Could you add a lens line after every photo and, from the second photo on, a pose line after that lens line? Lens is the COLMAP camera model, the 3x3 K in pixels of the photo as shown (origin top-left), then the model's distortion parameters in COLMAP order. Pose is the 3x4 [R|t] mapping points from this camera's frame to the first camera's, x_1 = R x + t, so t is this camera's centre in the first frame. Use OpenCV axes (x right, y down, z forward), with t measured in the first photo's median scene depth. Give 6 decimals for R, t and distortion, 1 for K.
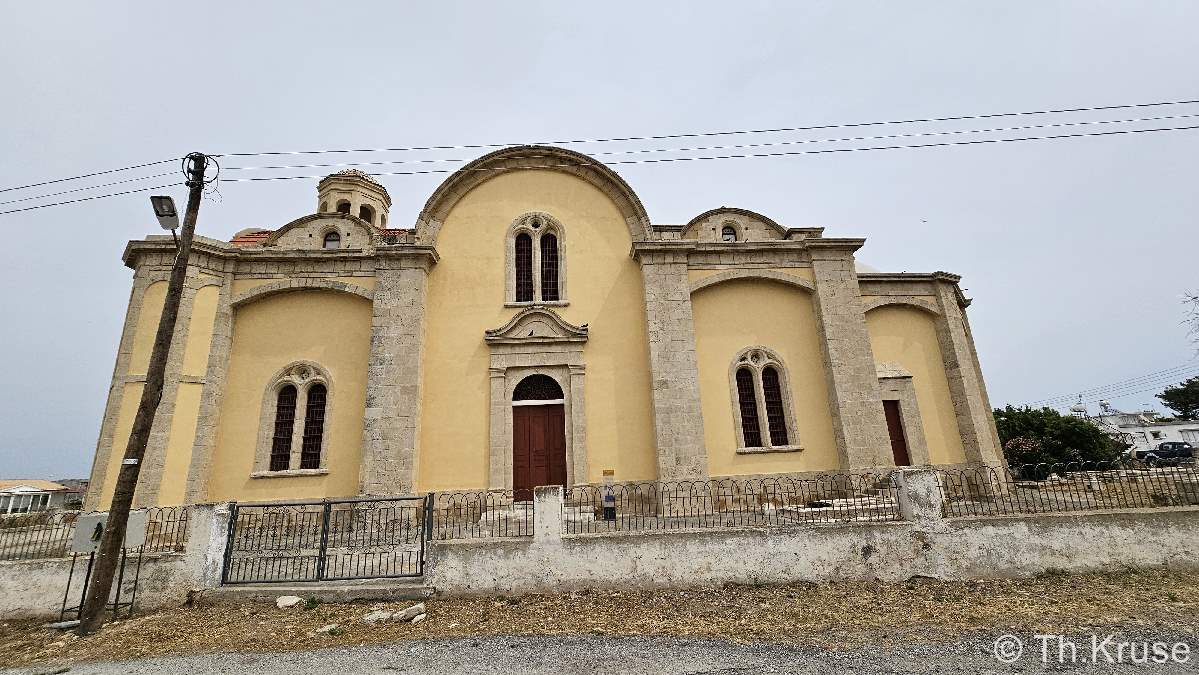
lens RADIAL K [[470.2, 0, 620.7], [0, 470.2, 339.4], [0, 0, 1]] dist [0.000125, -0.000164]
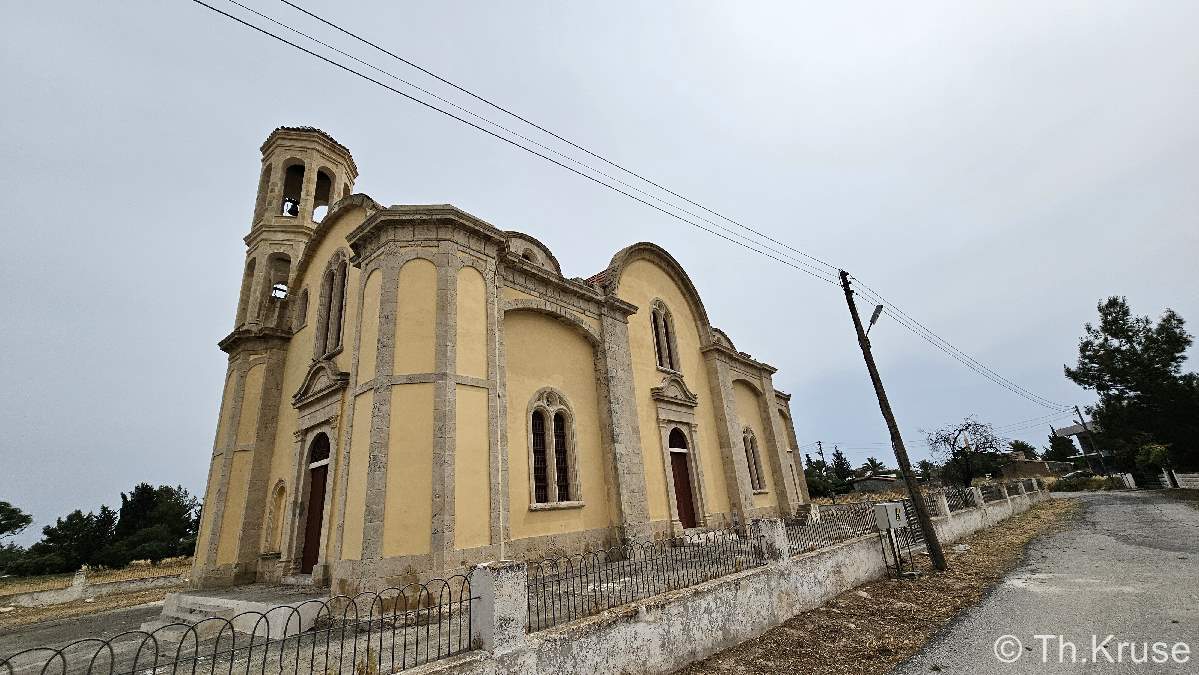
lens RADIAL K [[470.2, 0, 620.7], [0, 470.2, 339.4], [0, 0, 1]] dist [0.000125, -0.000164]
pose [[0.694400, 0.238963, 0.678753, -1.183561], [-0.145681, 0.970403, -0.192602, 0.107877], [-0.704688, 0.034861, 0.708660, 0.196863]]
